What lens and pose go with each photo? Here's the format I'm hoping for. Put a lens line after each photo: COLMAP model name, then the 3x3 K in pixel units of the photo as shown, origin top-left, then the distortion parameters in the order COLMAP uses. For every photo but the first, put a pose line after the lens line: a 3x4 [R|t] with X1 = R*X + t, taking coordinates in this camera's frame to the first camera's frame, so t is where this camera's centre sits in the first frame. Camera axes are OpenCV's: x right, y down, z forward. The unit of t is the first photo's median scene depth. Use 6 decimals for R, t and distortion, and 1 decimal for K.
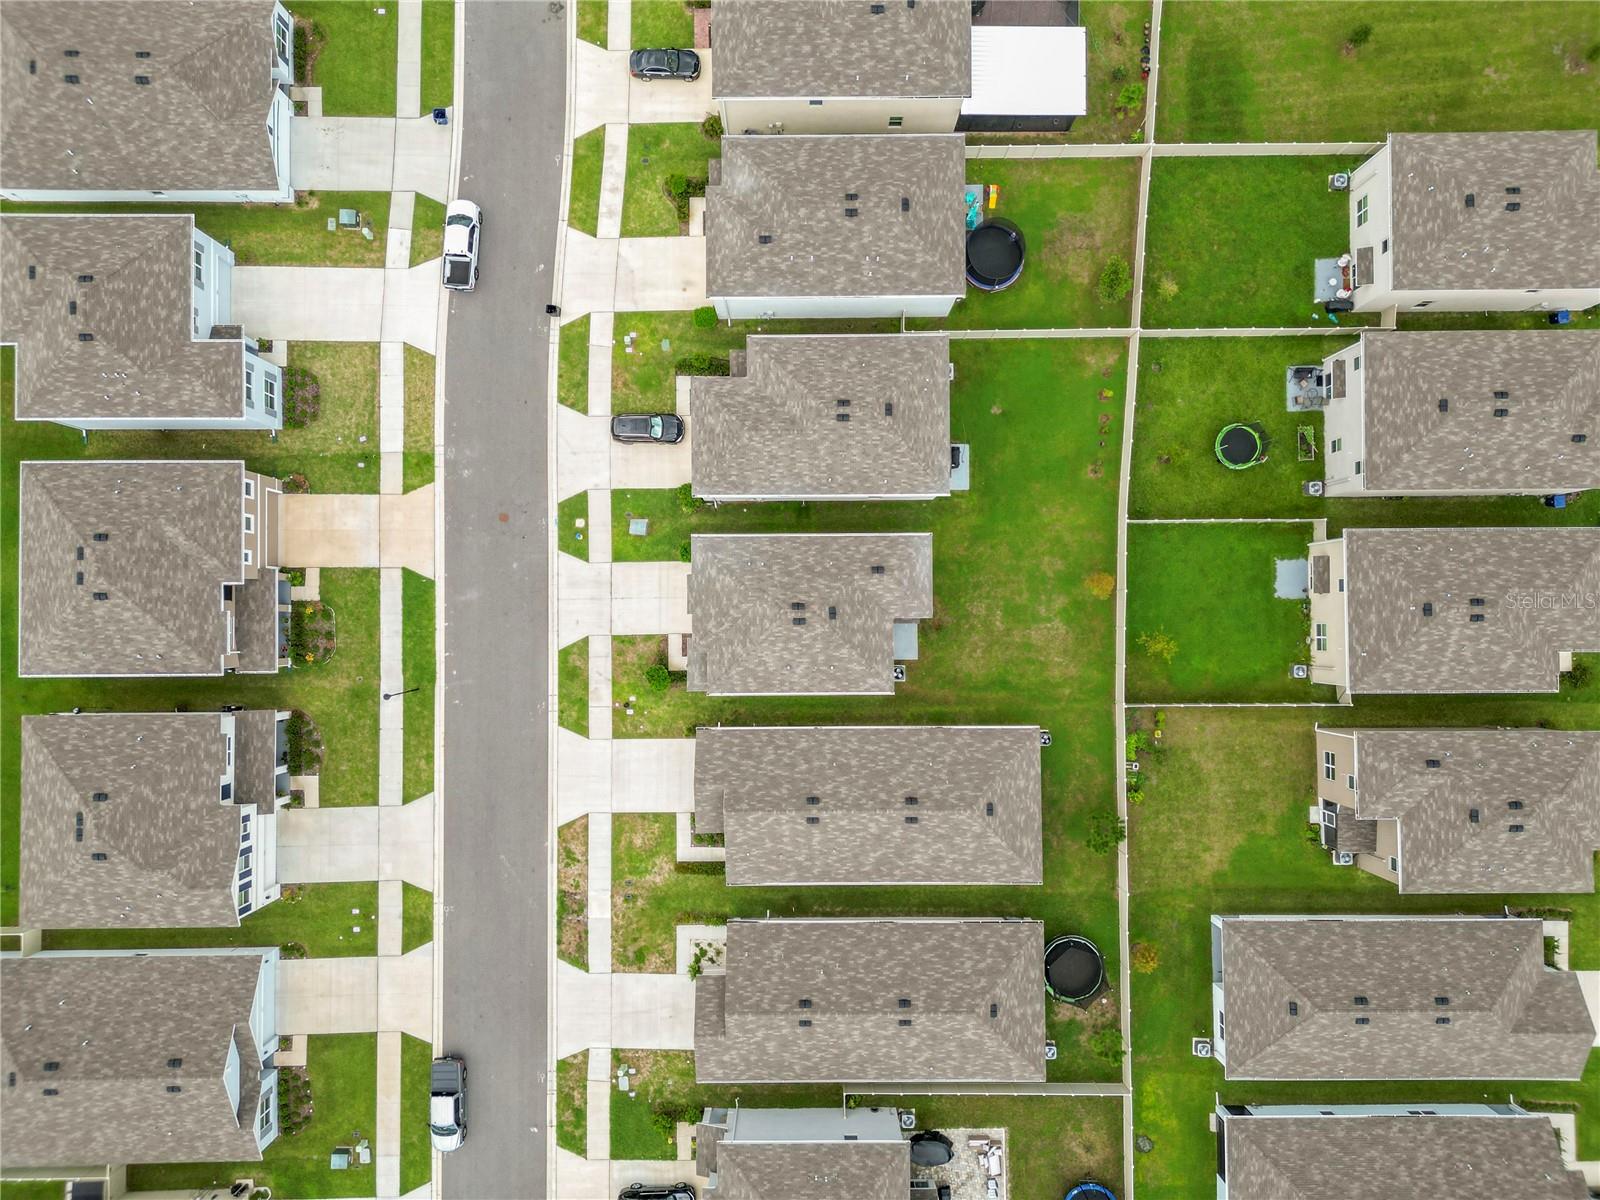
lens RADIAL K [[1122.3, 0, 806.0], [0, 1122.3, 603.2], [0, 0, 1]] dist [0.071964, -0.066268]
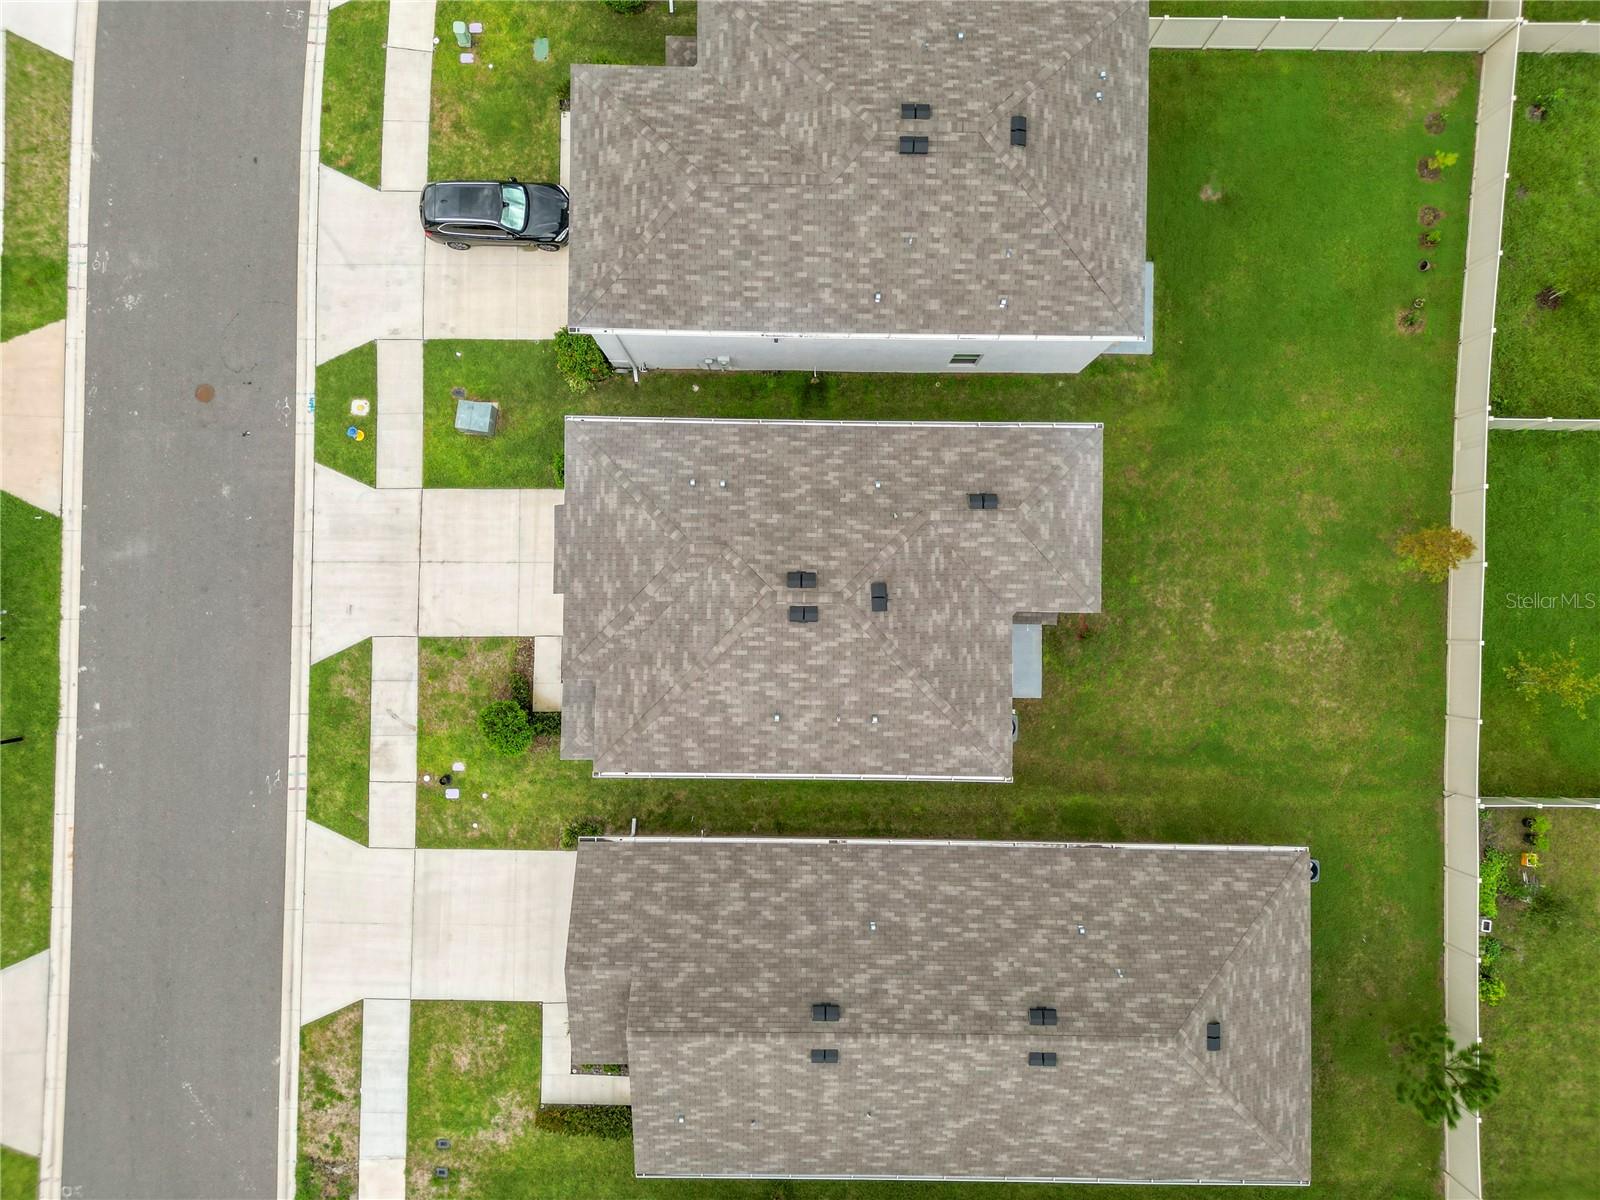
lens RADIAL K [[1122.3, 0, 798.6], [0, 1122.3, 602.8], [0, 0, 1]] dist [0.071964, -0.066268]
pose [[0.999813, 0.019117, -0.002988, -0.006009], [-0.019117, 0.999817, 0.000189, 0.010455], [0.002991, -0.000132, 0.999996, 0.507641]]
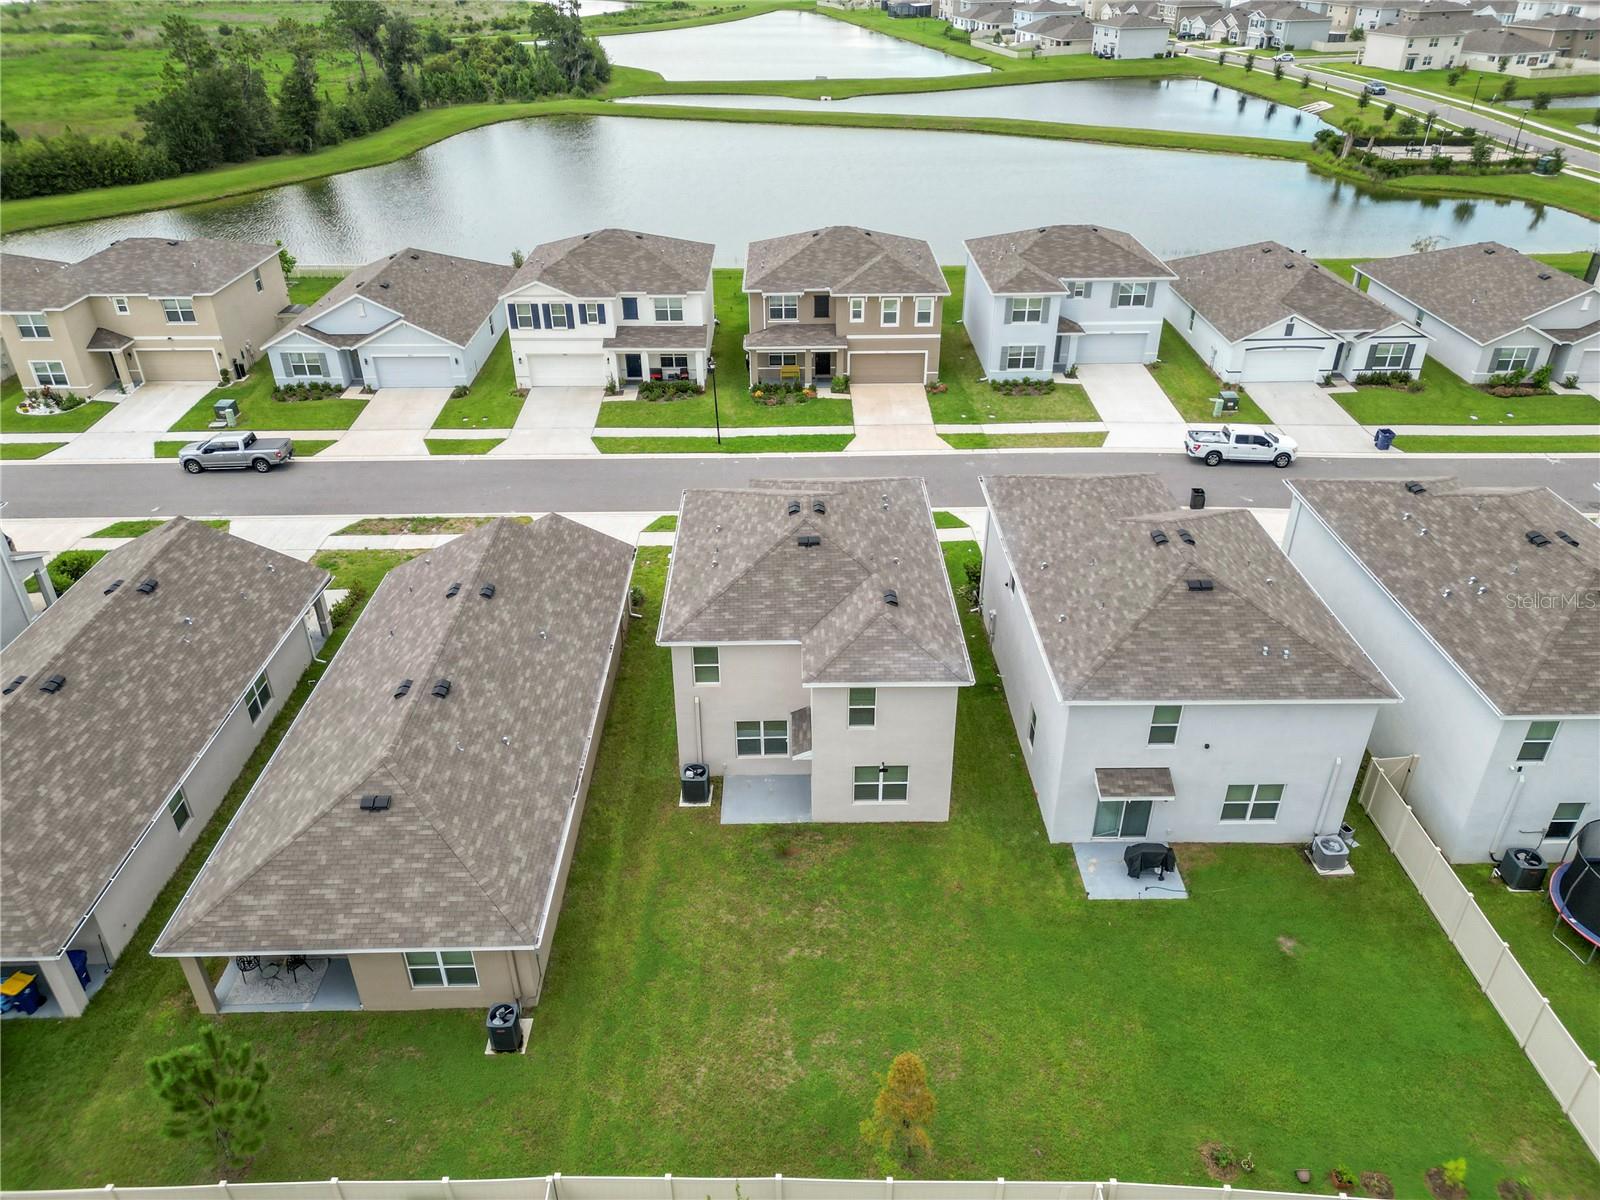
lens RADIAL K [[1122.3, 0, 798.1], [0, 1122.3, 594.9], [0, 0, 1]] dist [0.071964, -0.066268]
pose [[0.004090, 0.502166, -0.864762, 0.481802], [-0.999619, 0.025658, 0.010172, 0.008247], [0.027296, 0.864391, 0.502080, 0.665567]]
